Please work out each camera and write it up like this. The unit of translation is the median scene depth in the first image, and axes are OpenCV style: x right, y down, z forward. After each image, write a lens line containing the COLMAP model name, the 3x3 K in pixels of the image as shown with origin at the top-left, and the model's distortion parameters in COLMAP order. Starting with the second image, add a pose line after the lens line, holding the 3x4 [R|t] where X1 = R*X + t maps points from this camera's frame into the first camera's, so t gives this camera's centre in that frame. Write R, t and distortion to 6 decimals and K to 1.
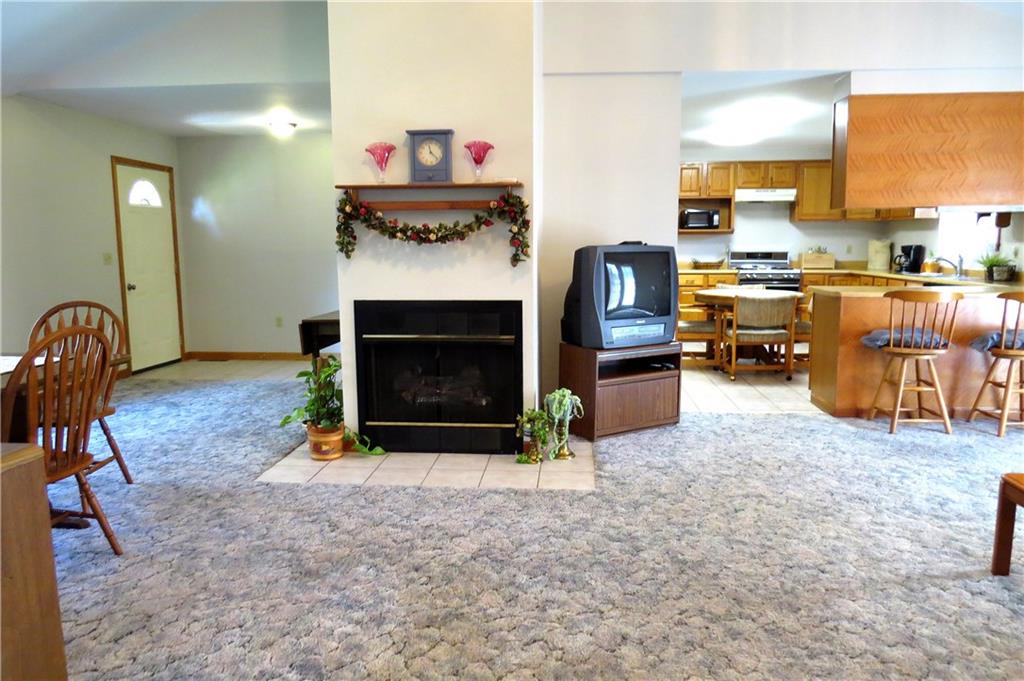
lens RADIAL K [[731.6, 0, 512.0], [0, 731.6, 340.5], [0, 0, 1]] dist [-0.026326, 0.008603]
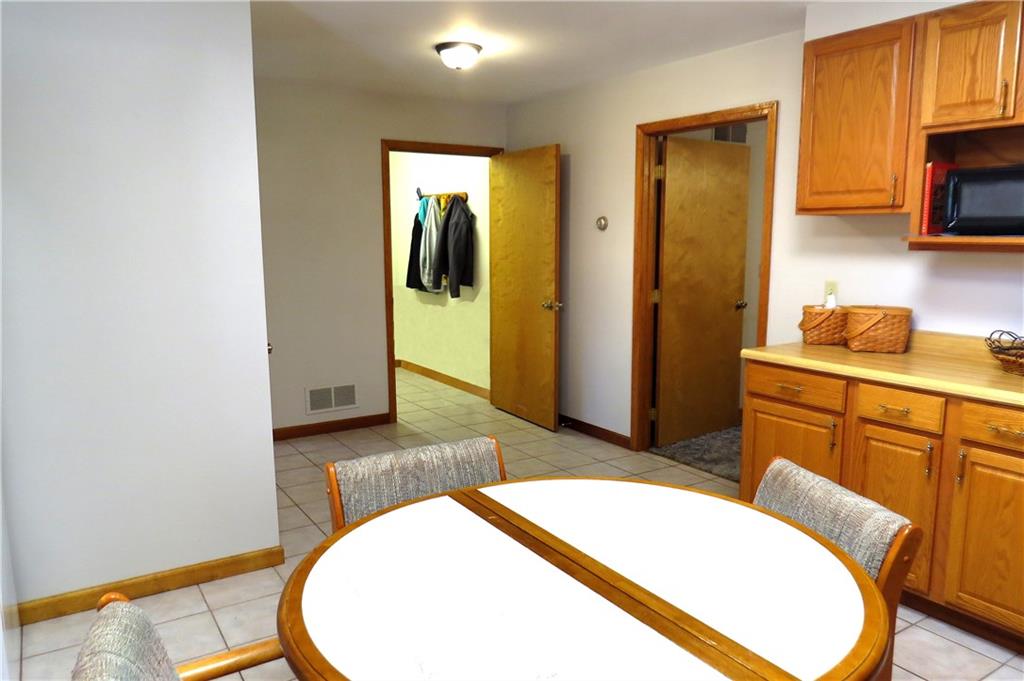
lens RADIAL K [[731.6, 0, 512.0], [0, 731.6, 340.5], [0, 0, 1]] dist [-0.026326, 0.008603]
pose [[0.618331, 0.120595, -0.776610, 0.377933], [-0.109504, 0.991738, 0.066815, -0.113440], [0.778252, 0.043728, 0.626428, 0.699493]]
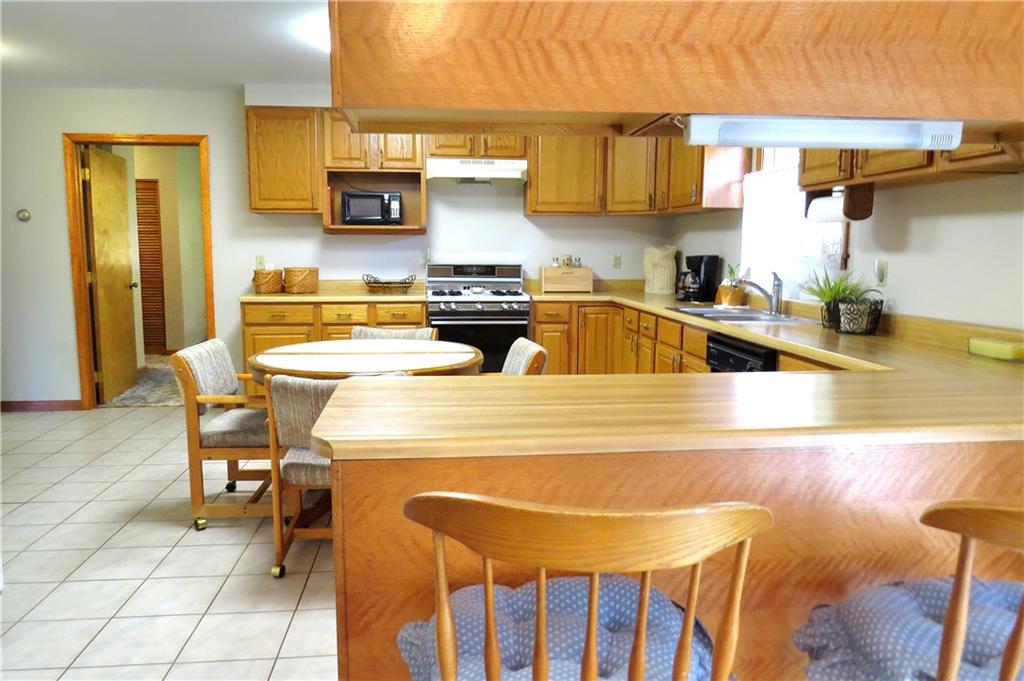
lens RADIAL K [[731.6, 0, 512.0], [0, 731.6, 340.5], [0, 0, 1]] dist [-0.026326, 0.008603]
pose [[0.981040, -0.012930, 0.193373, 0.264605], [0.014569, 0.999869, -0.007060, -0.056298], [-0.193257, 0.009743, 0.981100, 0.419900]]
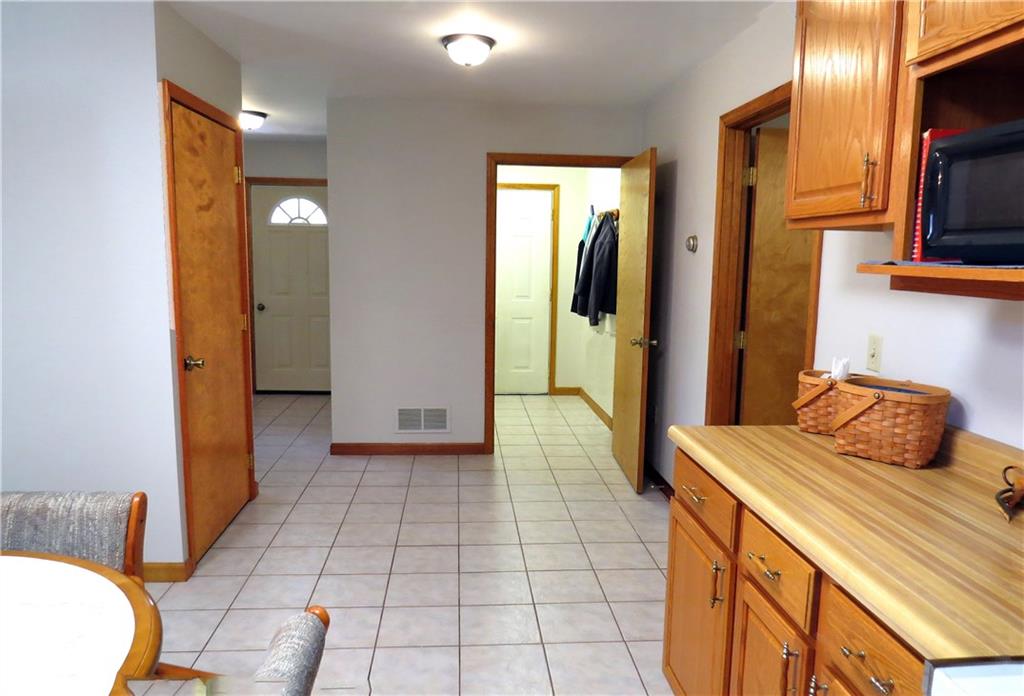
lens RADIAL K [[717.7, 0, 512.0], [0, 717.7, 348.0], [0, 0, 1]] dist [-0.021840, 0.002741]
pose [[0.166273, 0.139235, -0.976200, 0.391668], [-0.150718, 0.981937, 0.114382, -0.143091], [0.974493, 0.128113, 0.184255, 0.916973]]
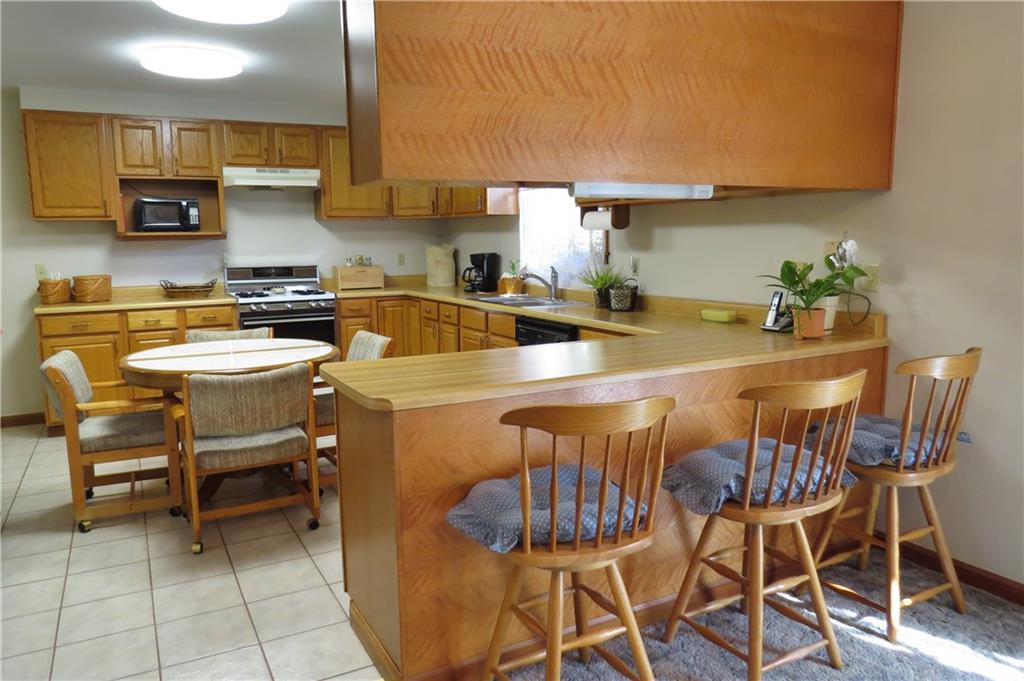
lens RADIAL K [[731.6, 0, 512.0], [0, 731.6, 340.5], [0, 0, 1]] dist [-0.026326, 0.008603]
pose [[0.836355, -0.080815, 0.542199, 0.169957], [0.080679, 0.996449, 0.024073, -0.057642], [-0.542219, 0.023610, 0.839905, 0.364701]]
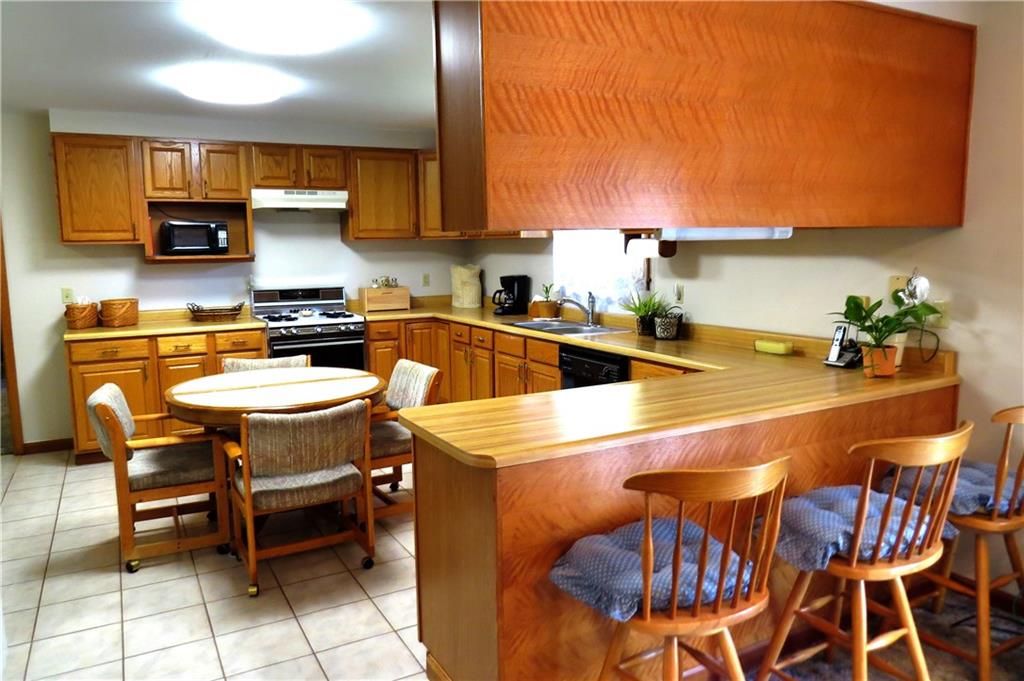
lens RADIAL K [[731.6, 0, 512.0], [0, 731.6, 340.5], [0, 0, 1]] dist [-0.026326, 0.008603]
pose [[0.831443, -0.076187, 0.550362, 0.146809], [0.081719, 0.996550, 0.014500, -0.074004], [-0.549568, 0.032919, 0.834800, 0.387355]]
